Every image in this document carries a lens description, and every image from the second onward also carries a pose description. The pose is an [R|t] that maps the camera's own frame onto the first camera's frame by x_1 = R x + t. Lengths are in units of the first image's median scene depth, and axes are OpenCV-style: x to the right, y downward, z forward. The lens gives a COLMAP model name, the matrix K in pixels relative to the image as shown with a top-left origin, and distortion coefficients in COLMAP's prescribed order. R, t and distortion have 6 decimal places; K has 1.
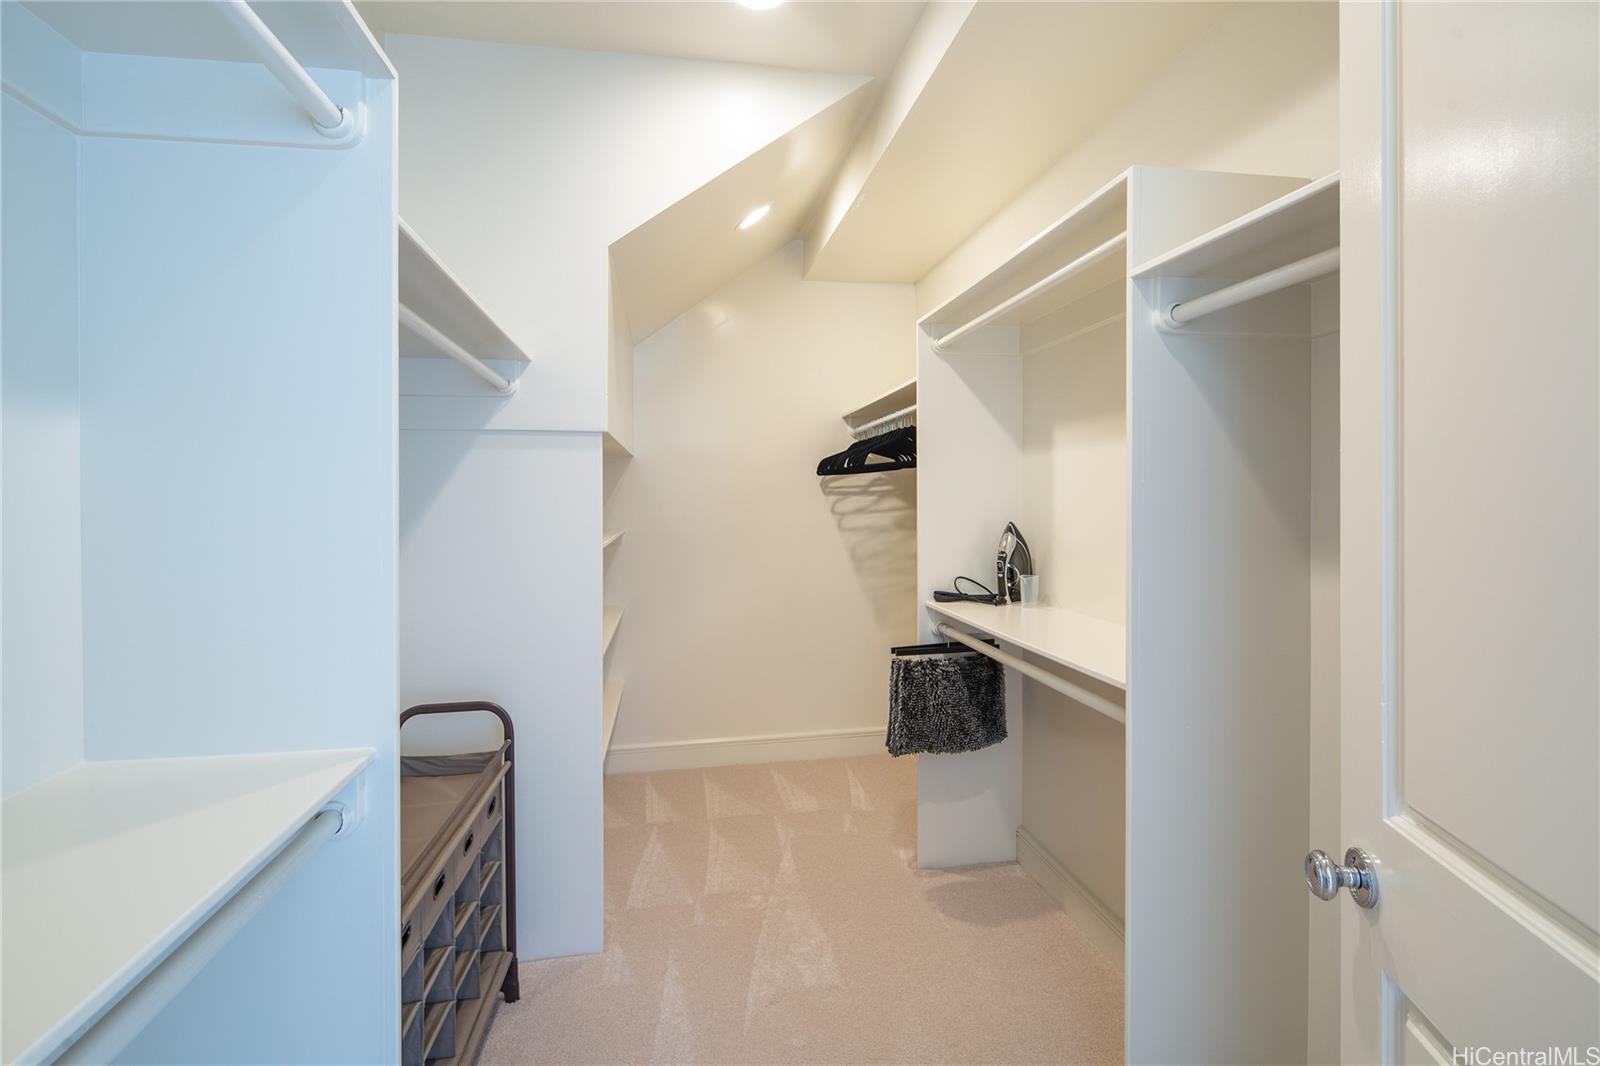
lens RADIAL K [[783.2, 0, 801.9], [0, 783.2, 496.9], [0, 0, 1]] dist [0.000071, 0.000059]
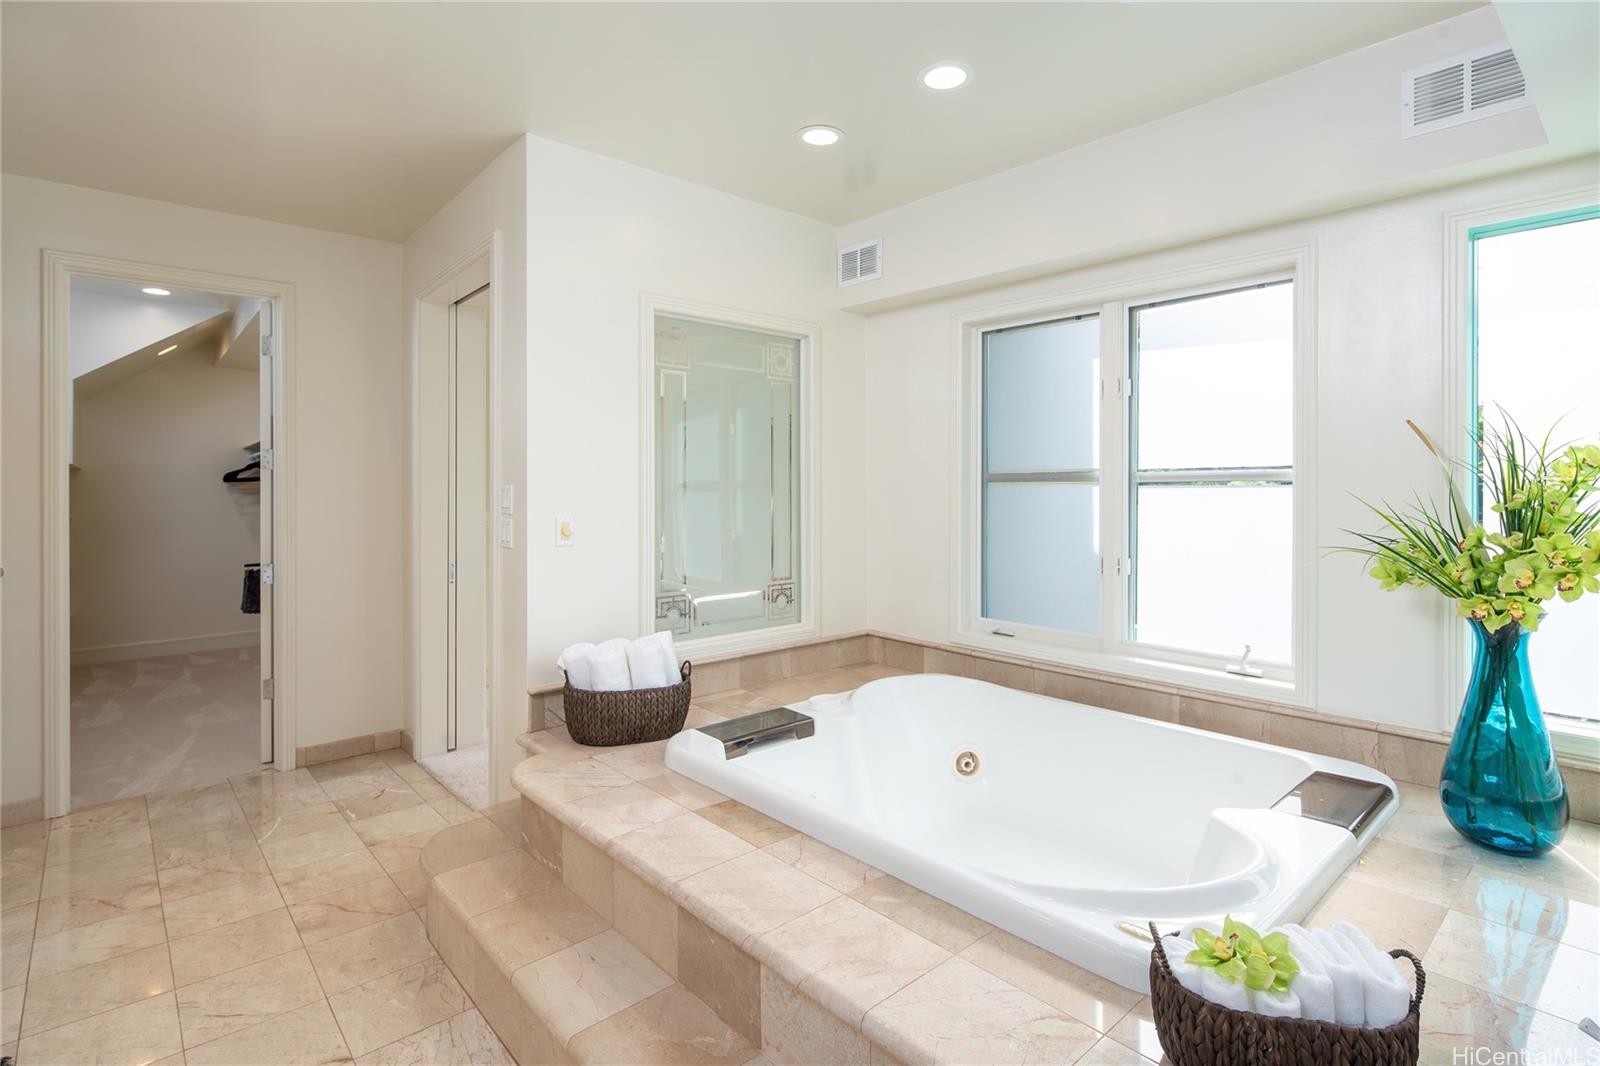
lens RADIAL K [[783.2, 0, 801.9], [0, 783.2, 496.9], [0, 0, 1]] dist [0.000071, 0.000059]
pose [[0.847832, 0.000701, 0.530264, 0.267134], [0.000096, 0.999999, -0.001475, 0.009716], [-0.530264, 0.001301, 0.847831, -1.625903]]
